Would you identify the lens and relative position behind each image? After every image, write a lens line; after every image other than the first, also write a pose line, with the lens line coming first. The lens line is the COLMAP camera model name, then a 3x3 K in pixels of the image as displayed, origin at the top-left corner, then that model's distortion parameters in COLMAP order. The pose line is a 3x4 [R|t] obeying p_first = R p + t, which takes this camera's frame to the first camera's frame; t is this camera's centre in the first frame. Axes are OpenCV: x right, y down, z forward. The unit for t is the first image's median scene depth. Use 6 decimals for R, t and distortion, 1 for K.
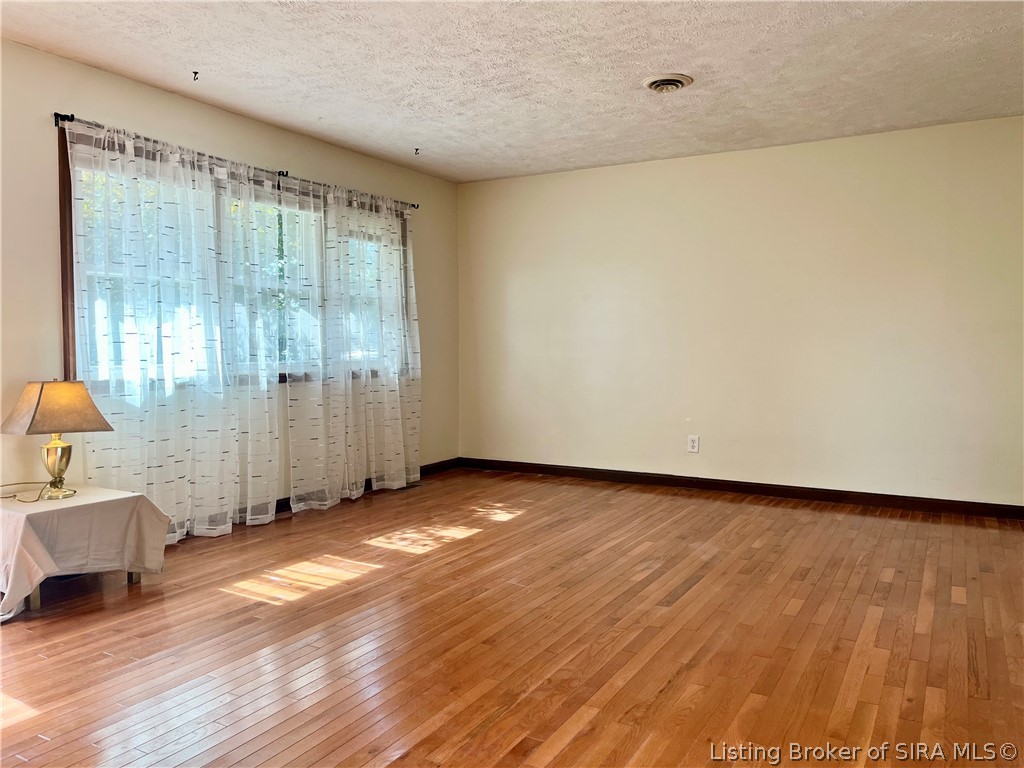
lens RADIAL K [[775.1, 0, 512.0], [0, 775.1, 384.0], [0, 0, 1]] dist [0.090301, -0.117874]
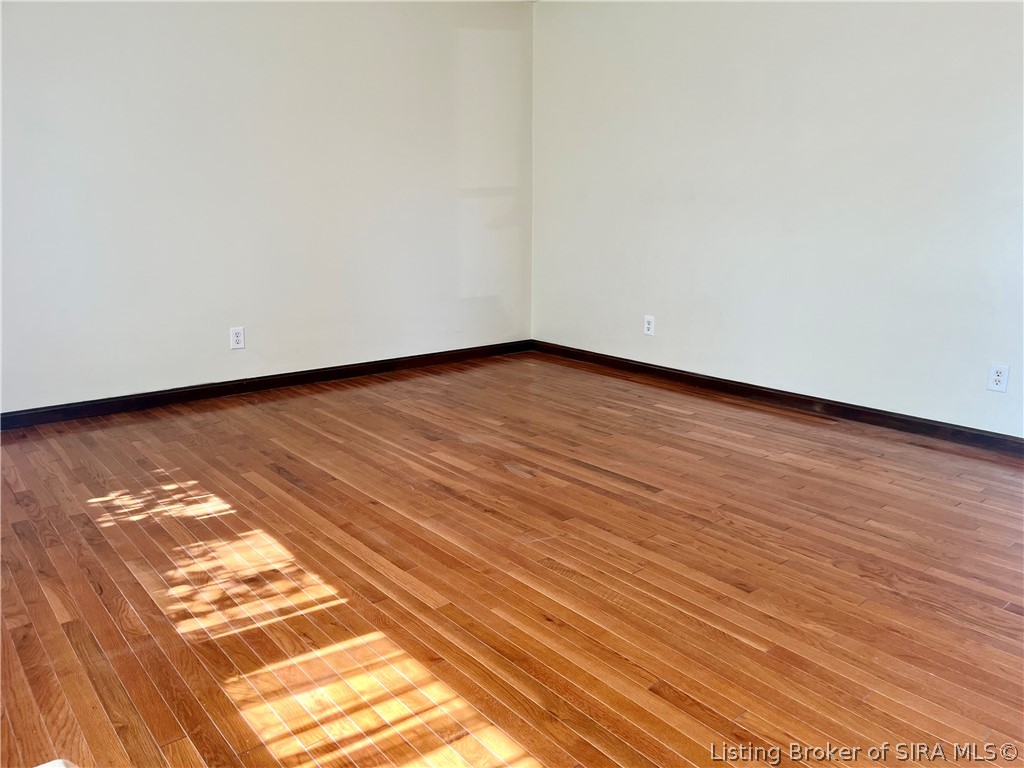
lens RADIAL K [[775.1, 0, 512.0], [0, 775.1, 384.0], [0, 0, 1]] dist [0.090301, -0.117874]
pose [[0.333859, -0.198300, 0.921529, -0.573002], [0.044066, 0.979836, 0.194882, -0.024550], [-0.941592, -0.024456, 0.335866, 0.702892]]
